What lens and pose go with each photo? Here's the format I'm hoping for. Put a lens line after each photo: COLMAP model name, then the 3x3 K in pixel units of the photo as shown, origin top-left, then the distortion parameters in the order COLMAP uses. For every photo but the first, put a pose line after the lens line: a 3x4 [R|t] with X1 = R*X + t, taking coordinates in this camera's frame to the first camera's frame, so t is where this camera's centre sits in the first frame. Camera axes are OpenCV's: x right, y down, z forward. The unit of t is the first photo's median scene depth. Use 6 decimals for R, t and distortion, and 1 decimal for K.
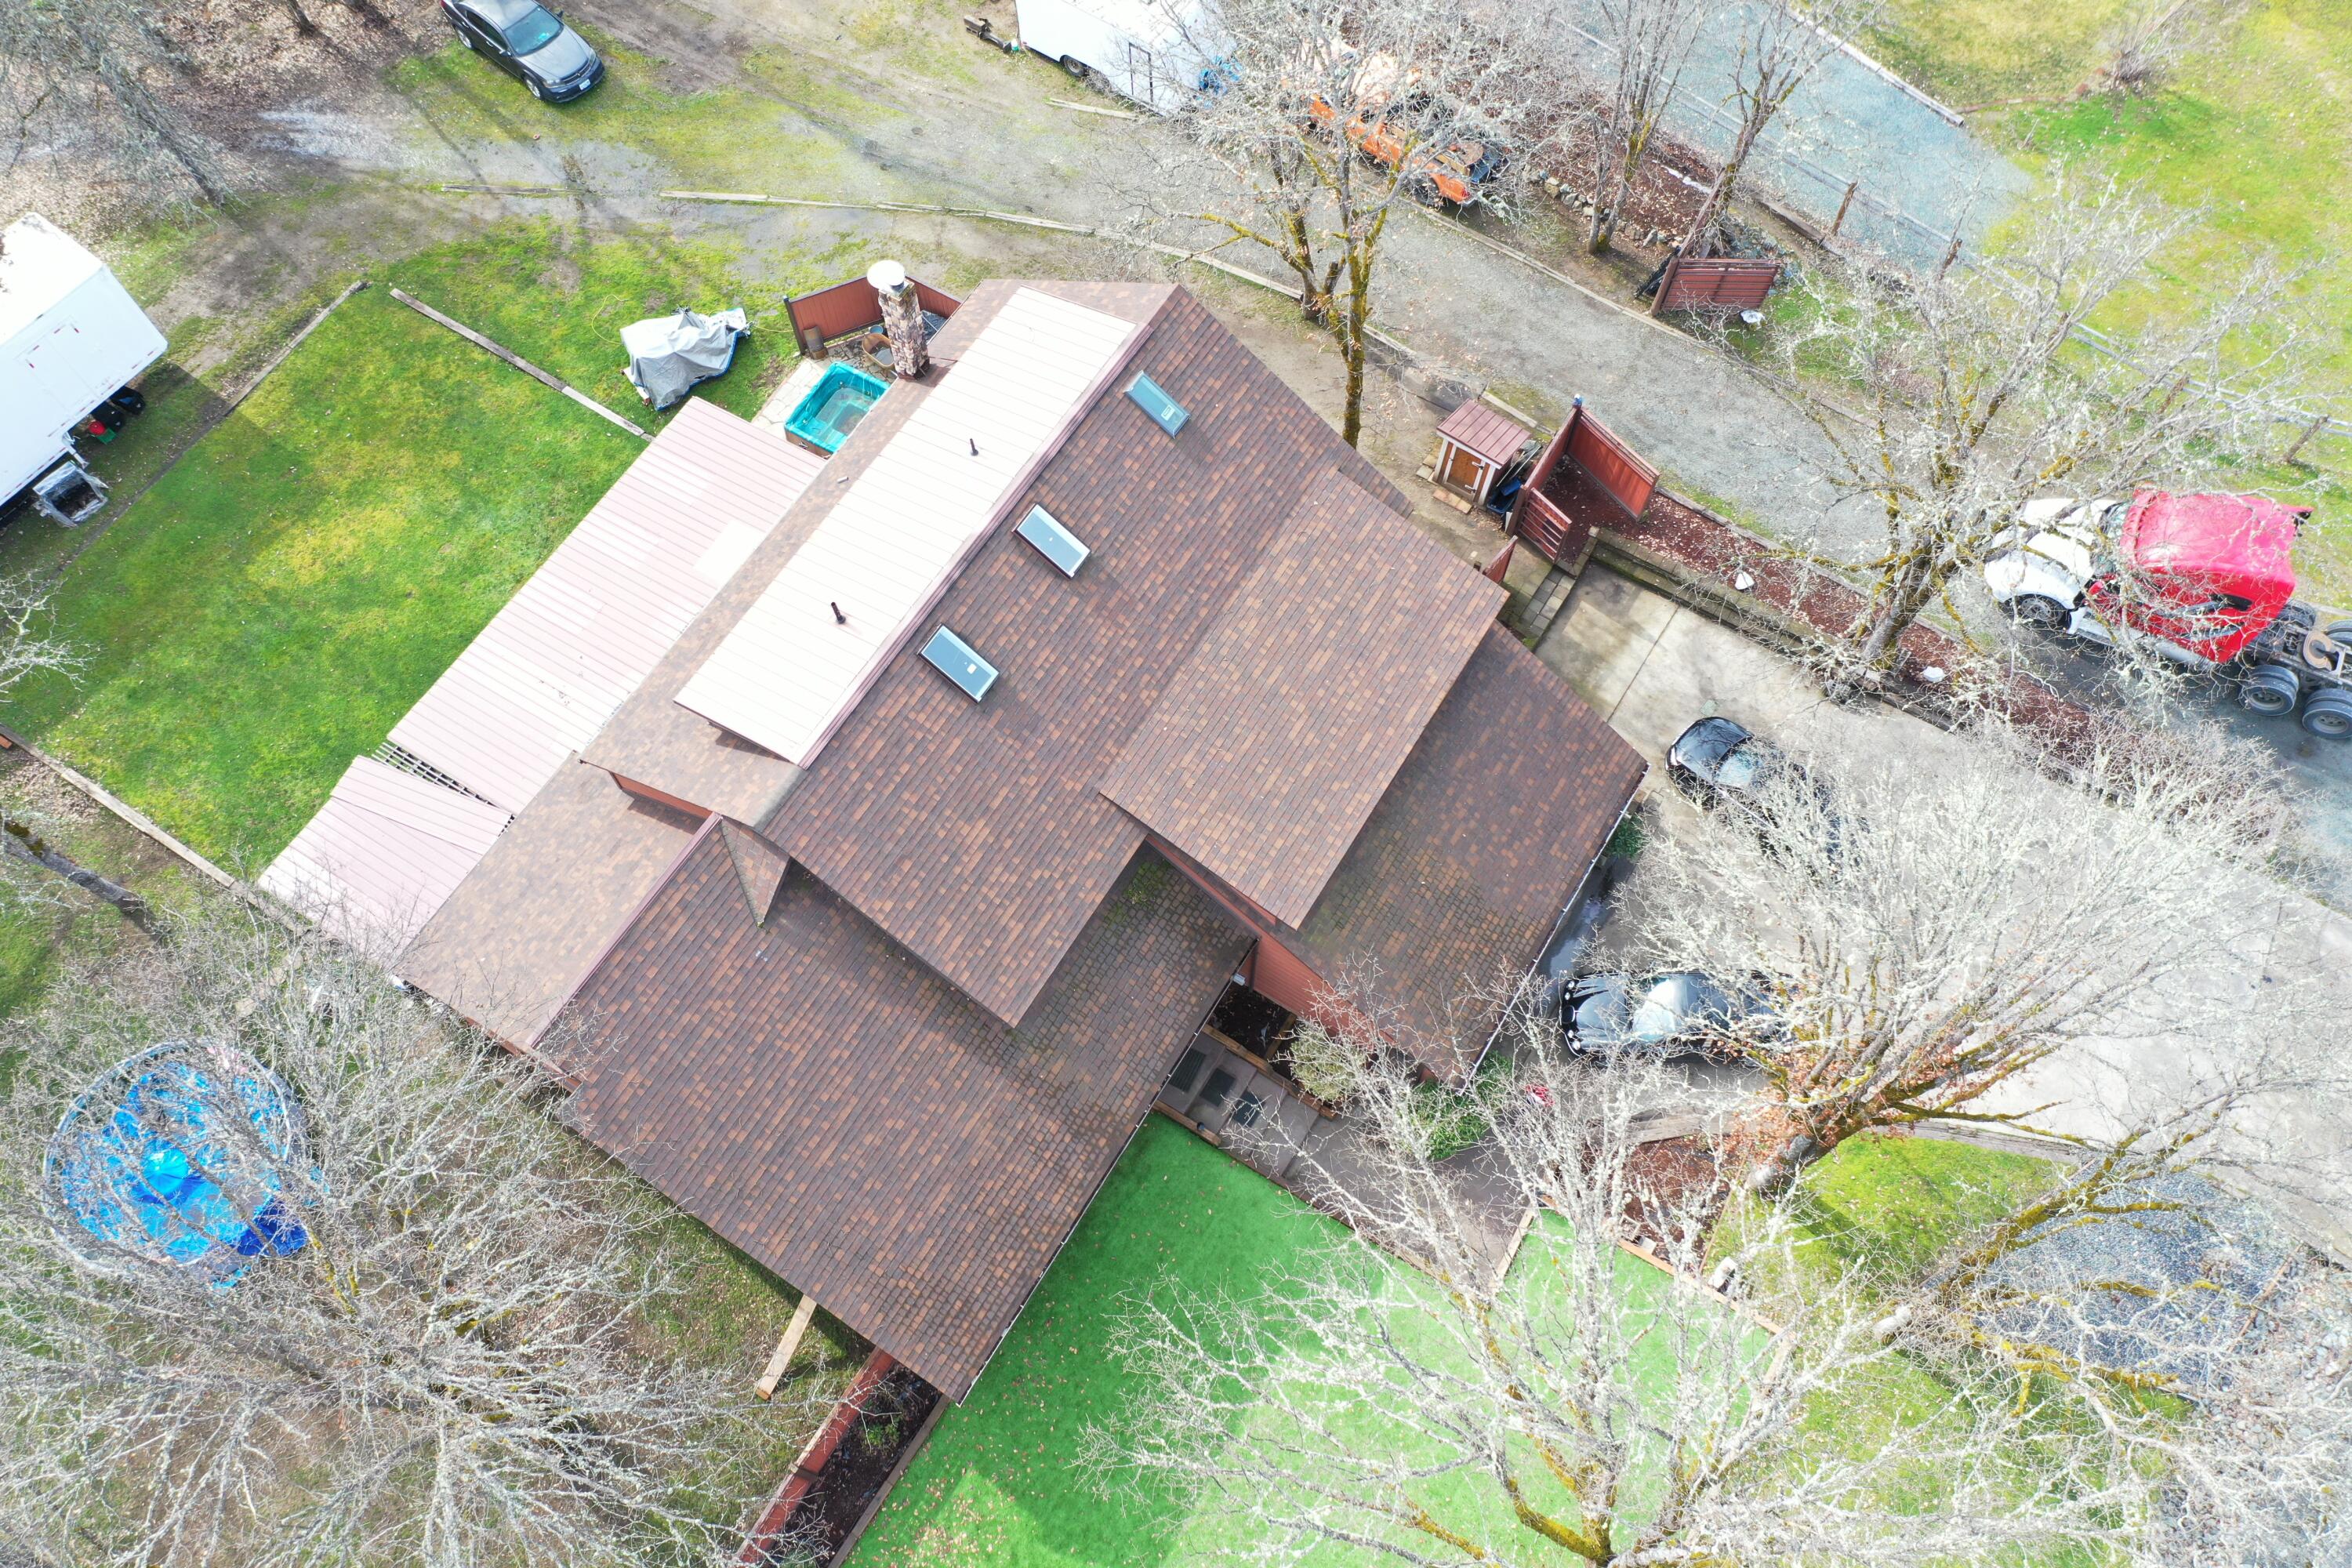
lens RADIAL K [[1830.0, 0, 1166.3], [0, 1830.0, 773.8], [0, 0, 1]] dist [-0.004776, -0.000621]
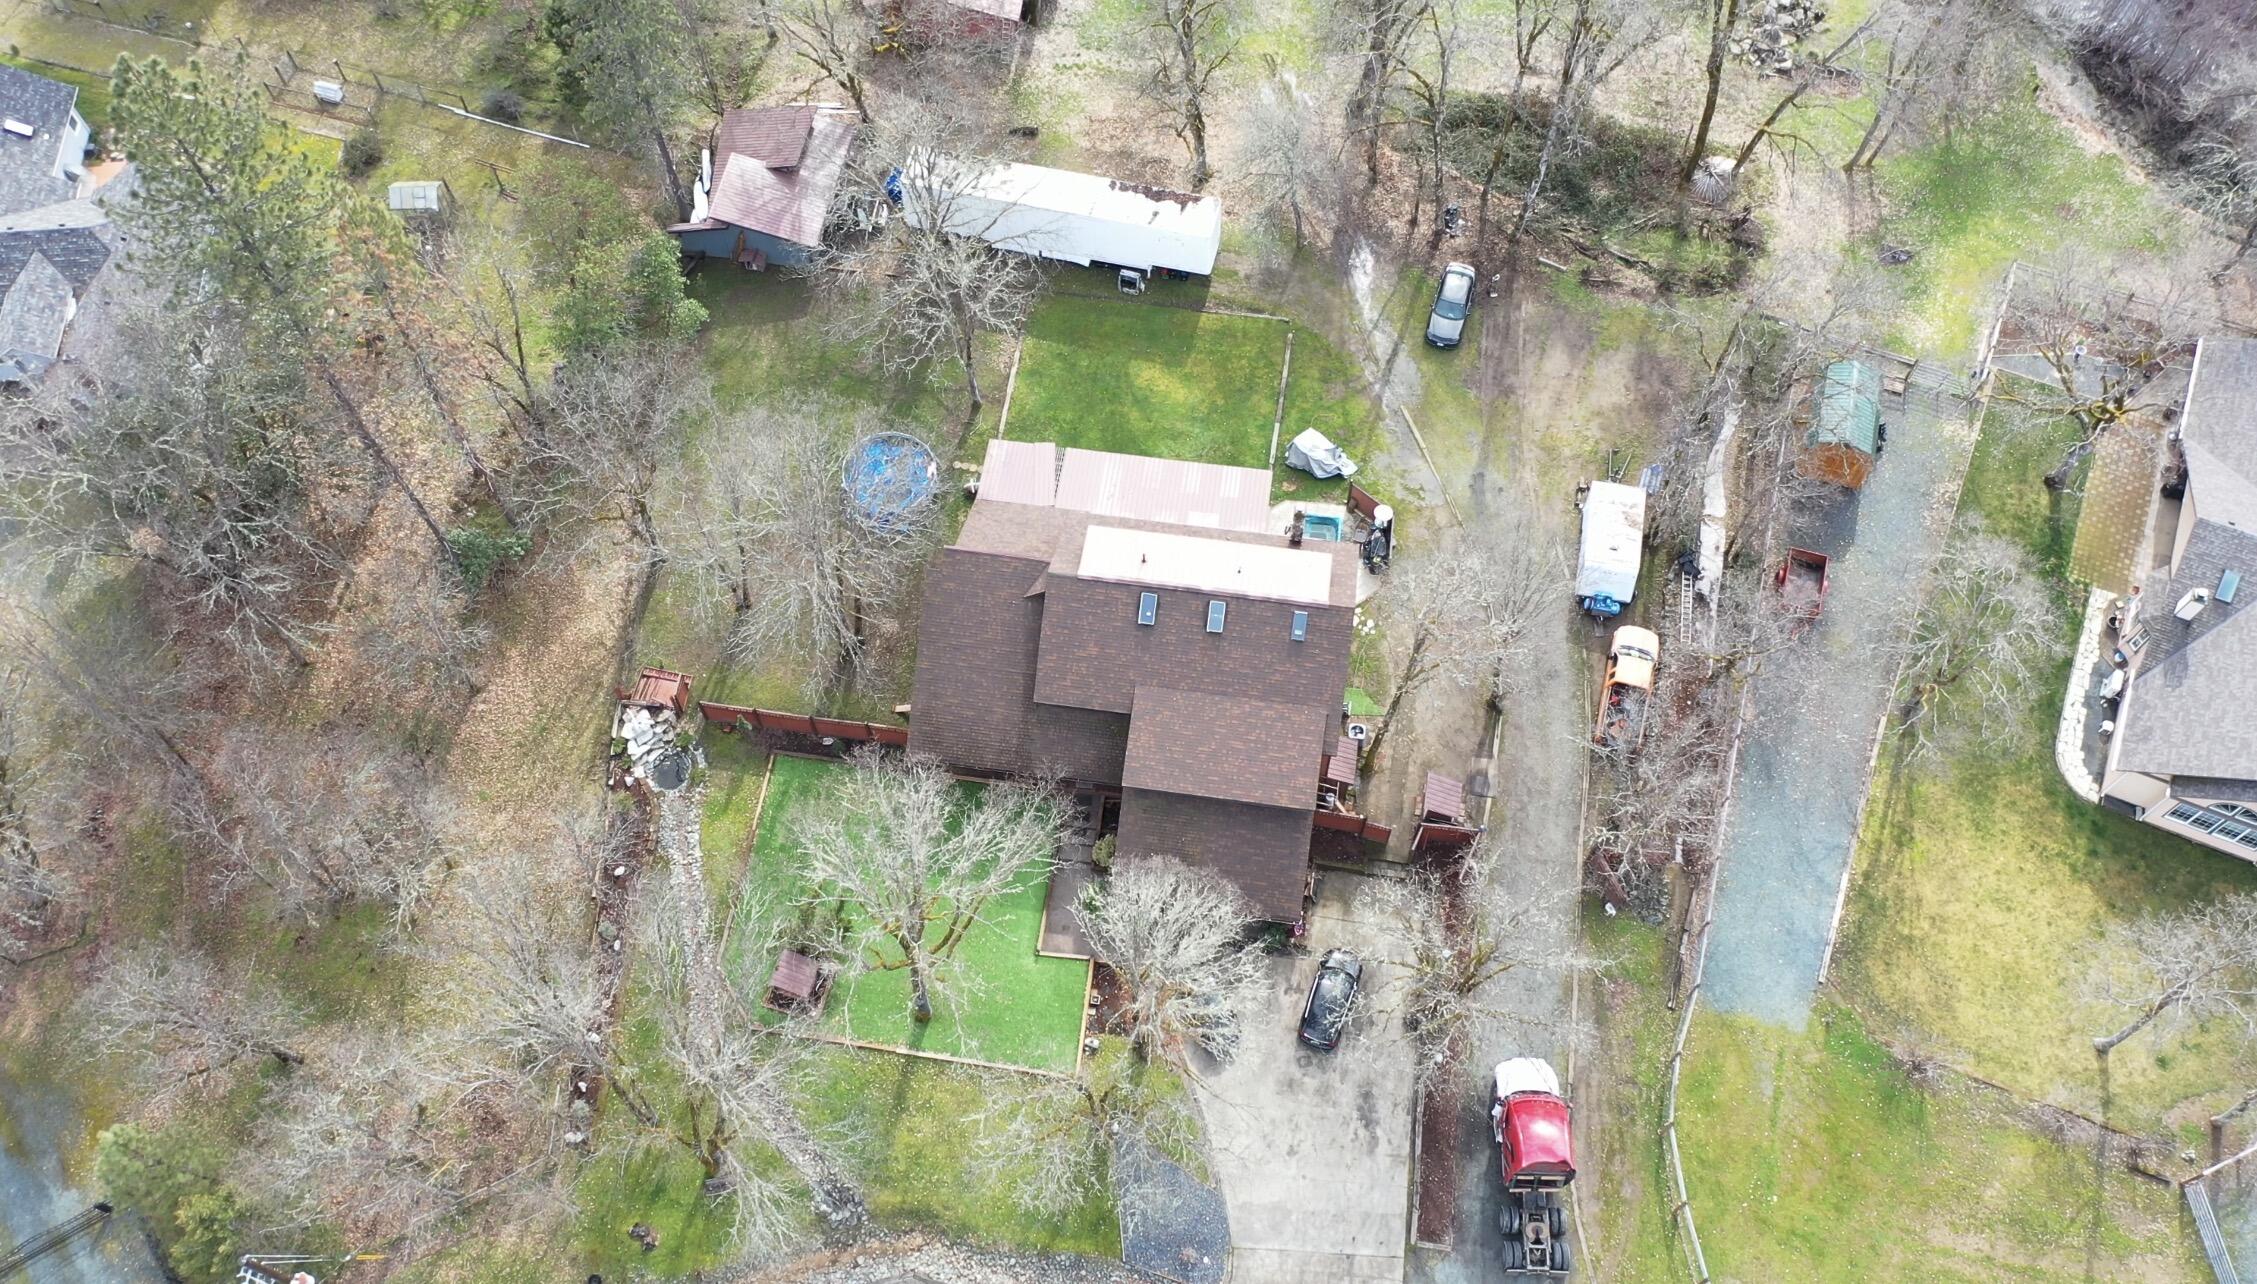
lens RADIAL K [[1781.7, 0, 1126.2], [0, 1781.7, 644.7], [0, 0, 1]] dist [-0.003188, -0.000345]
pose [[0.405876, 0.812752, -0.417969, 0.733127], [-0.821527, 0.524836, 0.222802, -0.436394], [0.400448, 0.252943, 0.880716, -0.887499]]
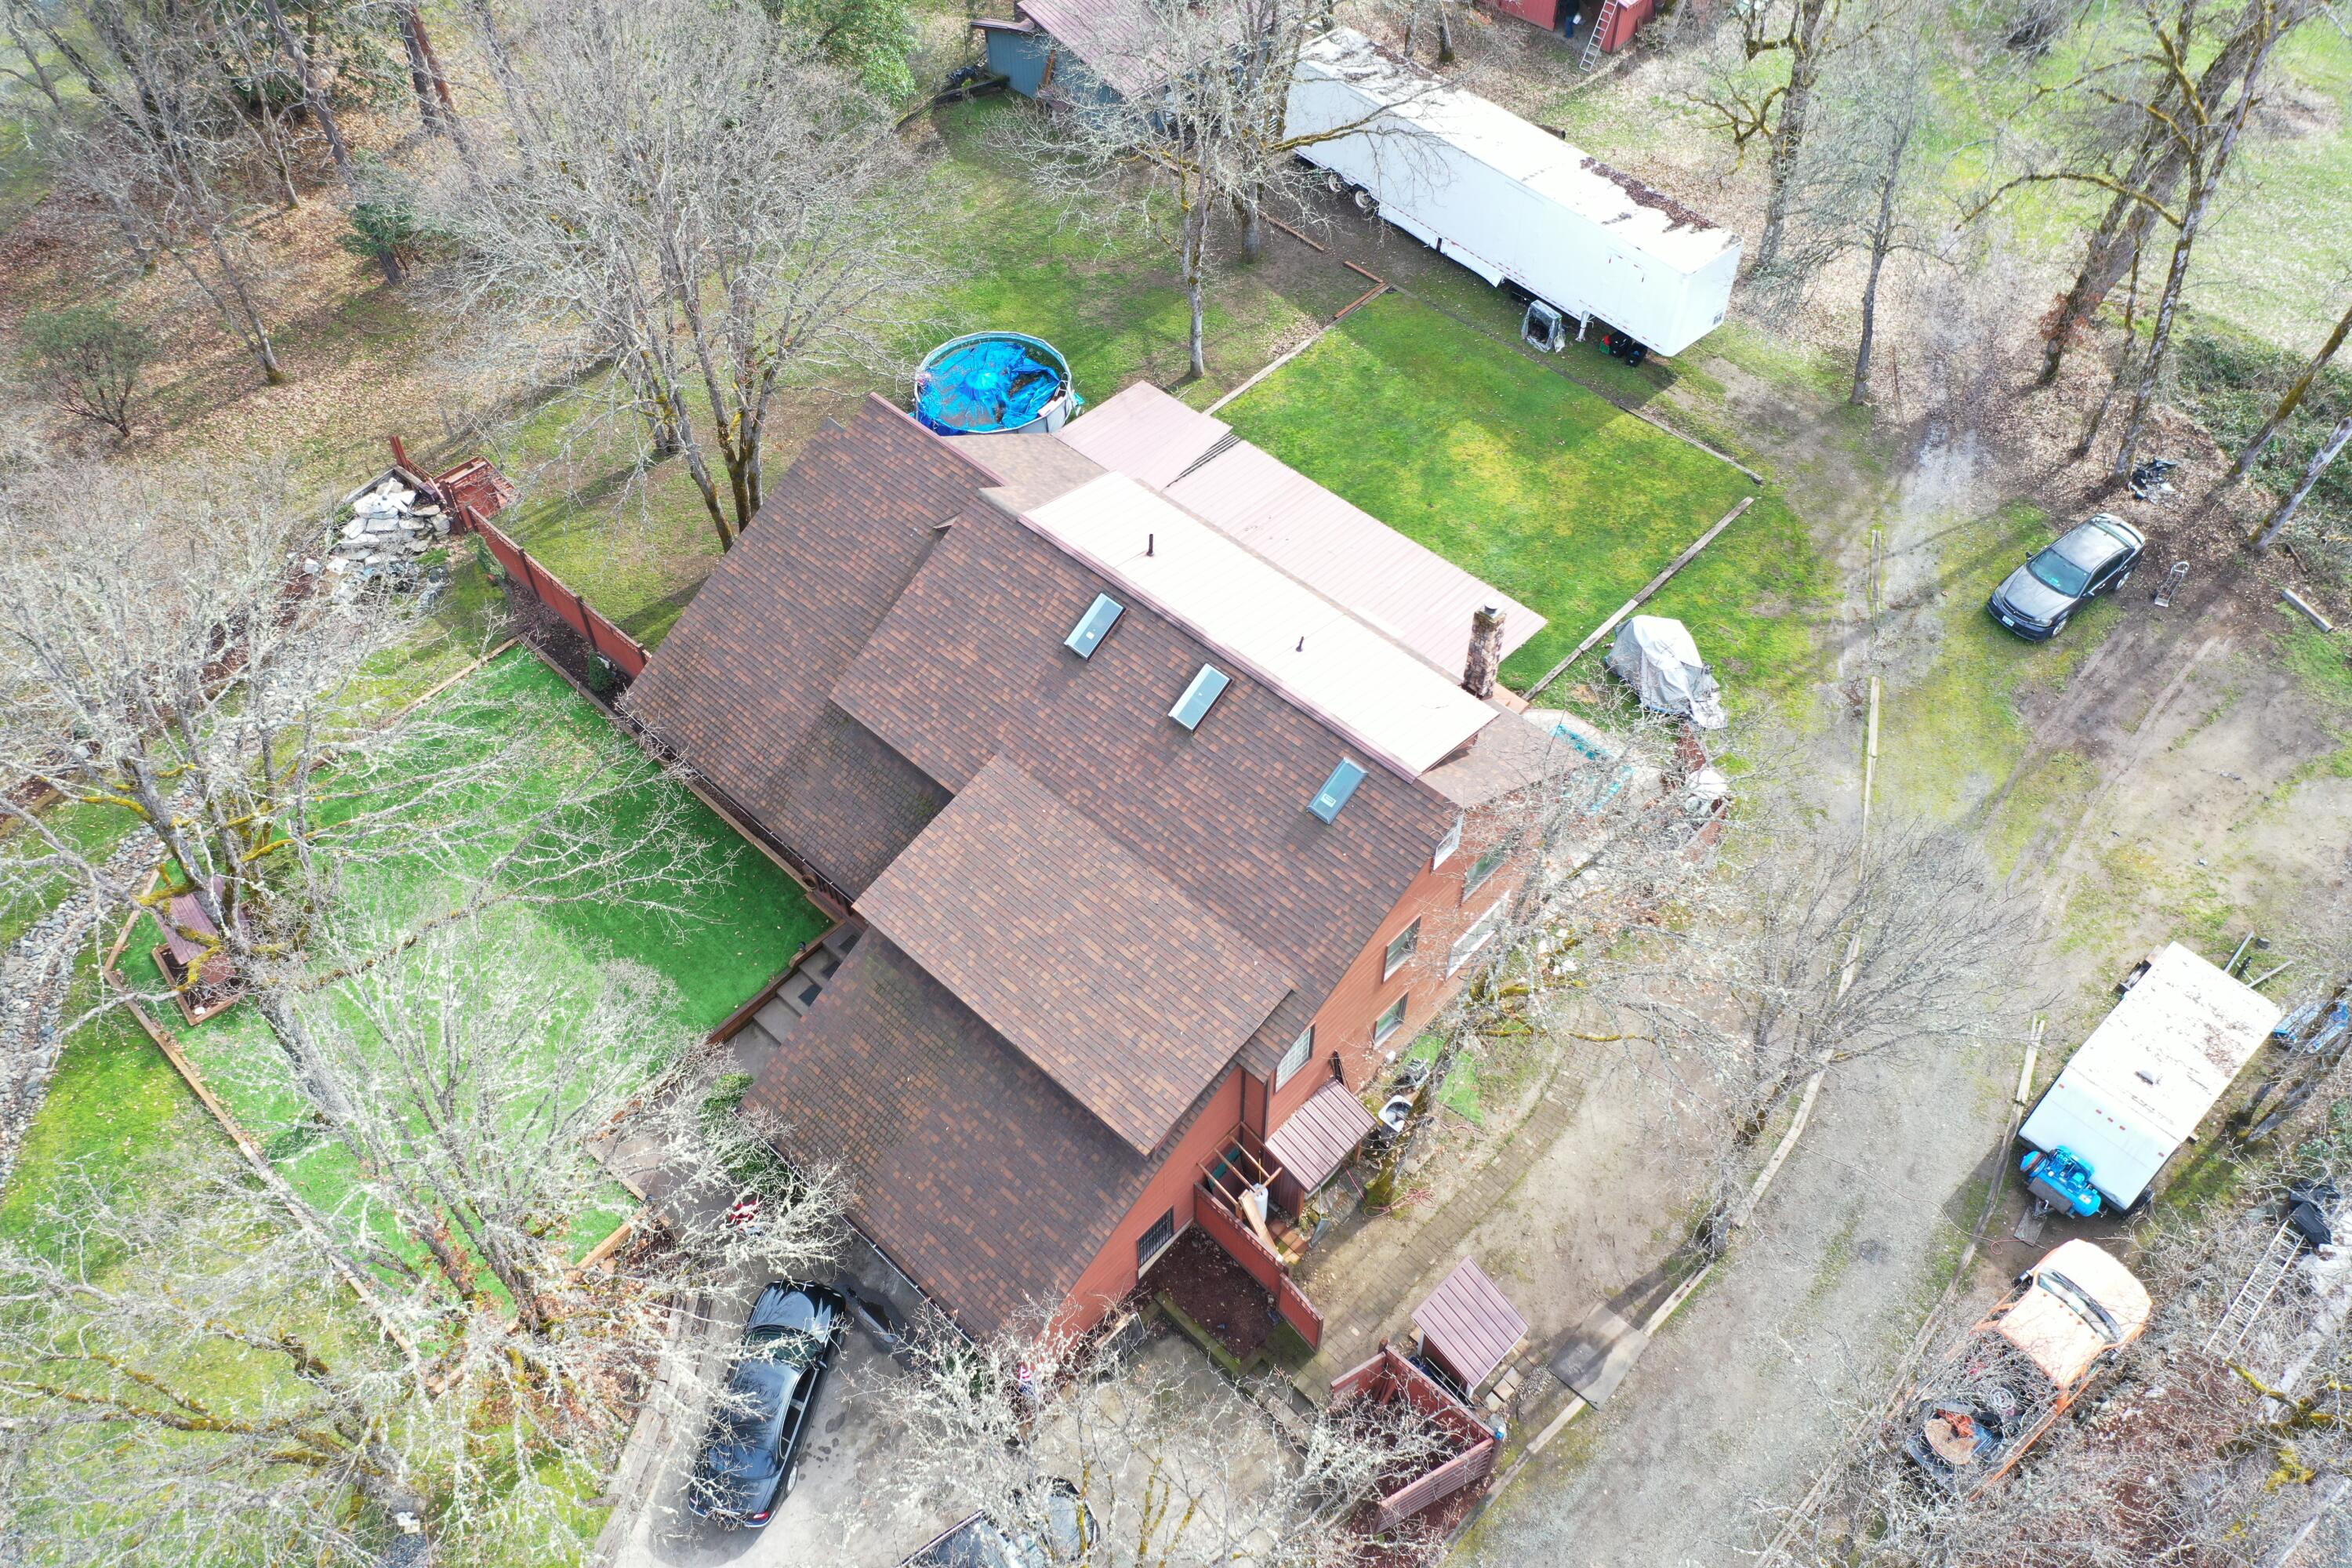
lens RADIAL K [[1830.0, 0, 1165.5], [0, 1830.0, 783.2], [0, 0, 1]] dist [-0.004776, -0.000621]
pose [[-0.189056, 0.772689, -0.605978, 0.545250], [-0.881620, 0.138200, 0.451272, -0.500942], [0.432439, 0.619558, 0.655091, 0.241960]]
